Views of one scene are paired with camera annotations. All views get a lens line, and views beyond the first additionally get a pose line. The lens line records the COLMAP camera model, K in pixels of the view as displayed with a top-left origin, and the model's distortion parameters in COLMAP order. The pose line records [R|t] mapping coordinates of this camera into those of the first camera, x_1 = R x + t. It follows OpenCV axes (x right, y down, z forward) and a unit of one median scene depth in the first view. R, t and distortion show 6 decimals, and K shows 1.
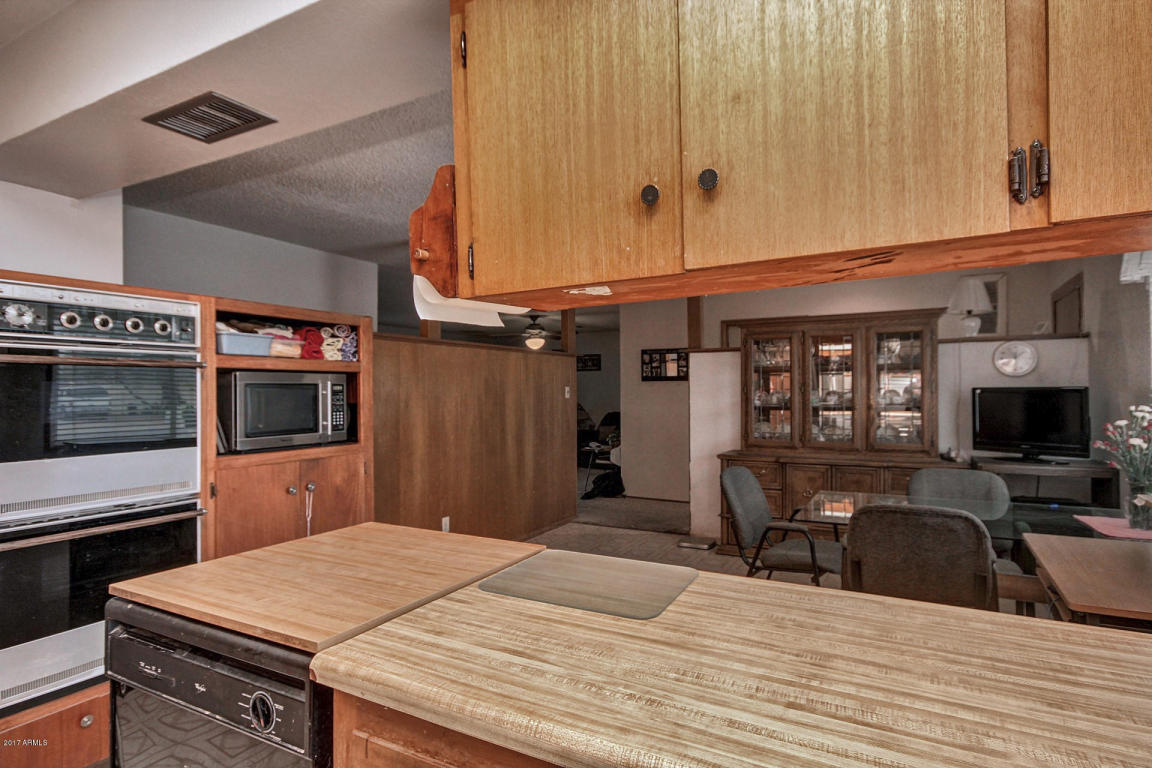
lens RADIAL K [[612.0, 0, 571.2], [0, 612.0, 391.4], [0, 0, 1]] dist [0.002887, 0.000141]
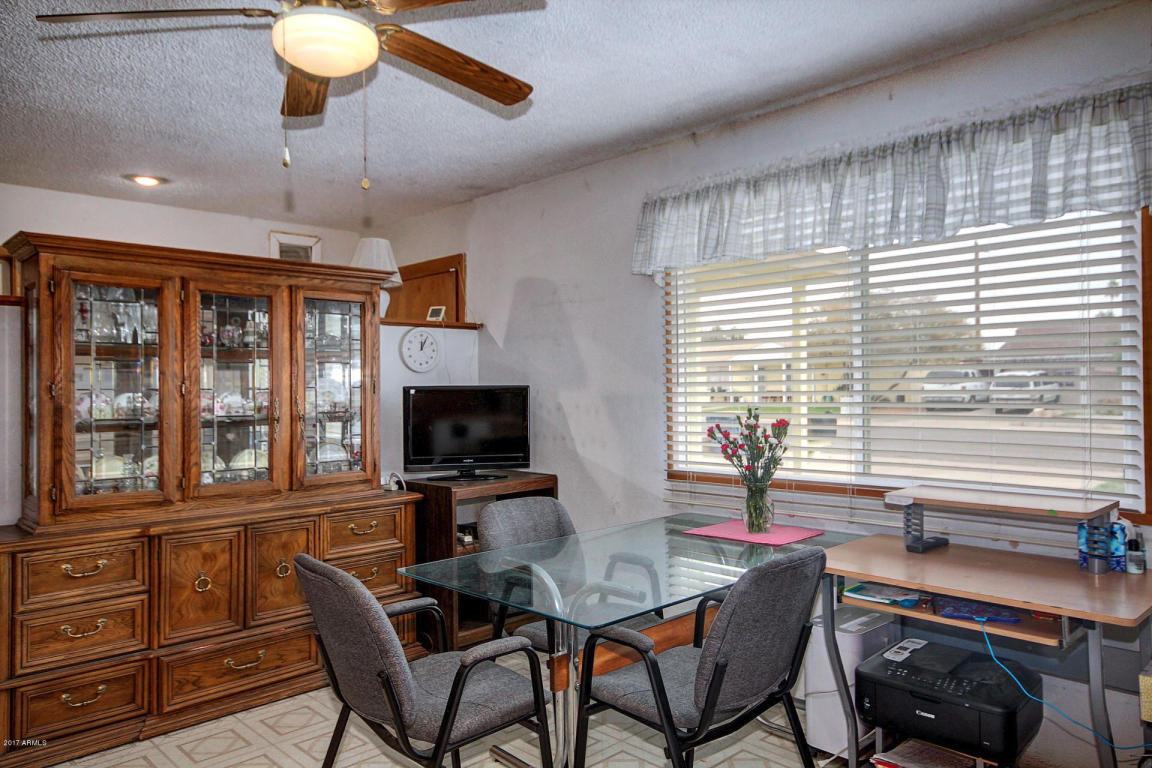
lens RADIAL K [[815.8, 0, 576.0], [0, 815.8, 381.4], [0, 0, 1]] dist [-0.004910, 0.067203]
pose [[0.286614, 0.010784, 0.957985, -0.213345], [0.004749, 0.999908, -0.012676, 0.000875], [-0.958034, 0.008183, 0.286536, 0.518245]]
